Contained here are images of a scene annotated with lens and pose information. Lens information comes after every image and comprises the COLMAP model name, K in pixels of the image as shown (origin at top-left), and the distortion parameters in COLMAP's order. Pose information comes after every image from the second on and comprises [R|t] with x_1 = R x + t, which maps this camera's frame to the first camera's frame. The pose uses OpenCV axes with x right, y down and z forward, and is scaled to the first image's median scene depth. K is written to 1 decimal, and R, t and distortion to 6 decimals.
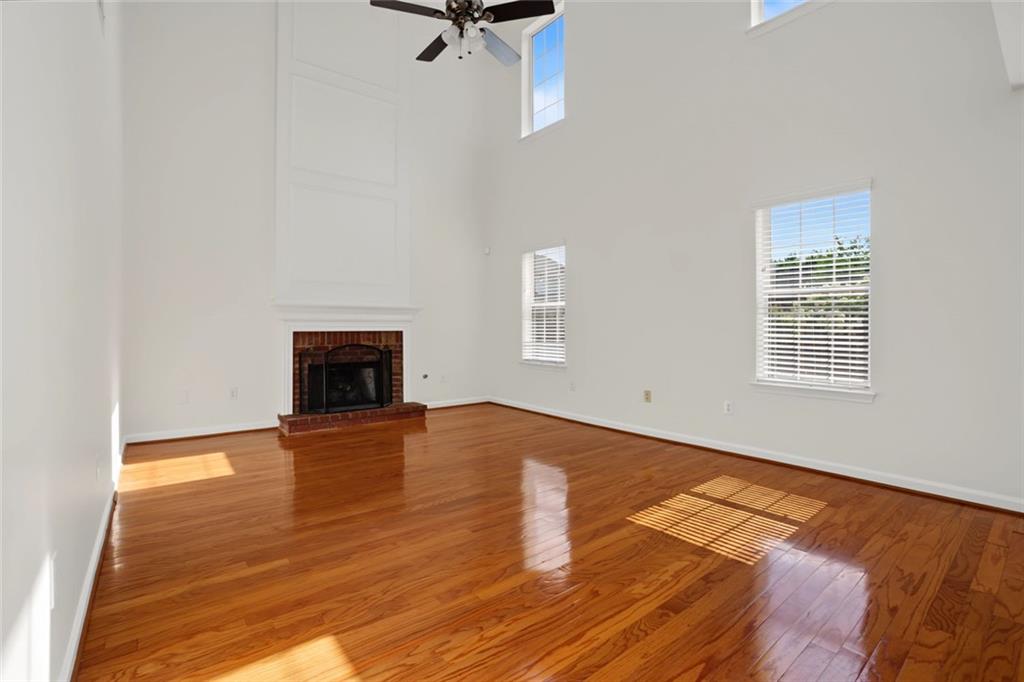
lens RADIAL K [[462.1, 0, 515.6], [0, 462.1, 326.0], [0, 0, 1]] dist [-0.060035, 0.020451]
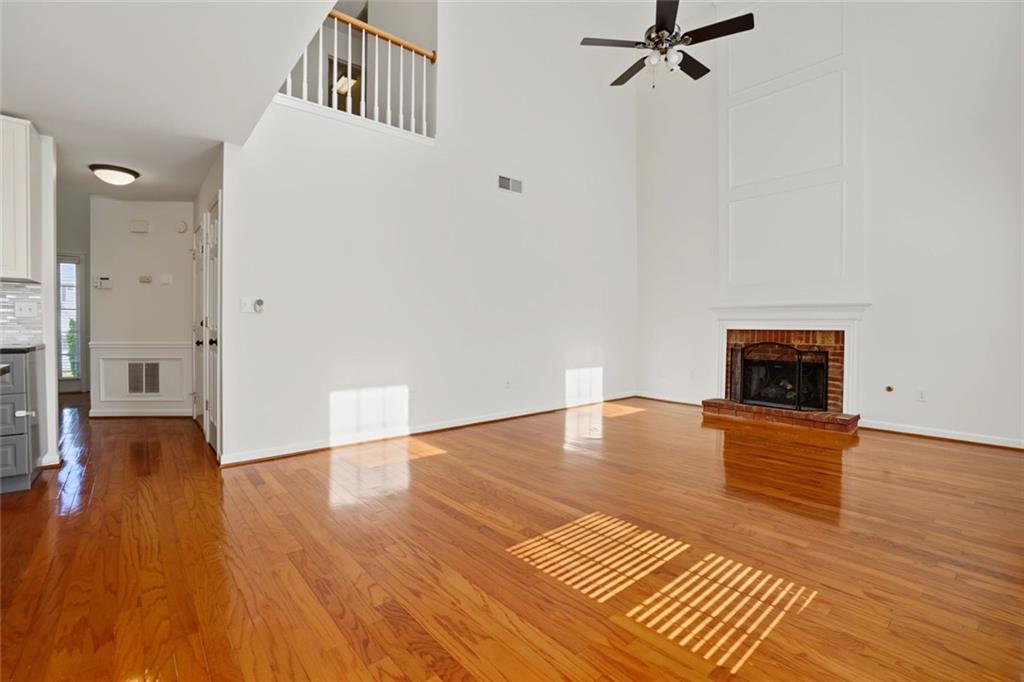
lens RADIAL K [[462.1, 0, 515.6], [0, 462.1, 326.0], [0, 0, 1]] dist [-0.060035, 0.020451]
pose [[0.037112, 0.003243, -0.999306, 0.666883], [-0.002472, 0.999992, 0.003153, 0.001701], [0.999308, 0.002353, 0.037119, 0.412069]]
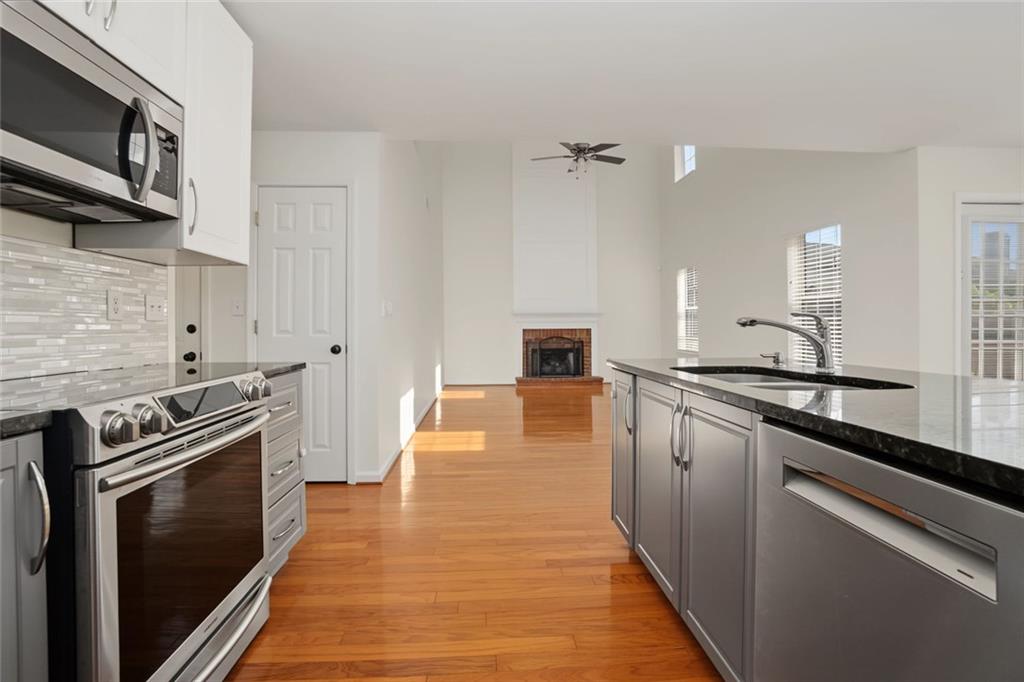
lens RADIAL K [[462.1, 0, 515.6], [0, 462.1, 326.0], [0, 0, 1]] dist [-0.060035, 0.020451]
pose [[0.819138, -0.005116, -0.573574, 0.484493], [0.006958, 0.999975, 0.001018, -0.000602], [0.573555, -0.004825, 0.819153, -0.436280]]
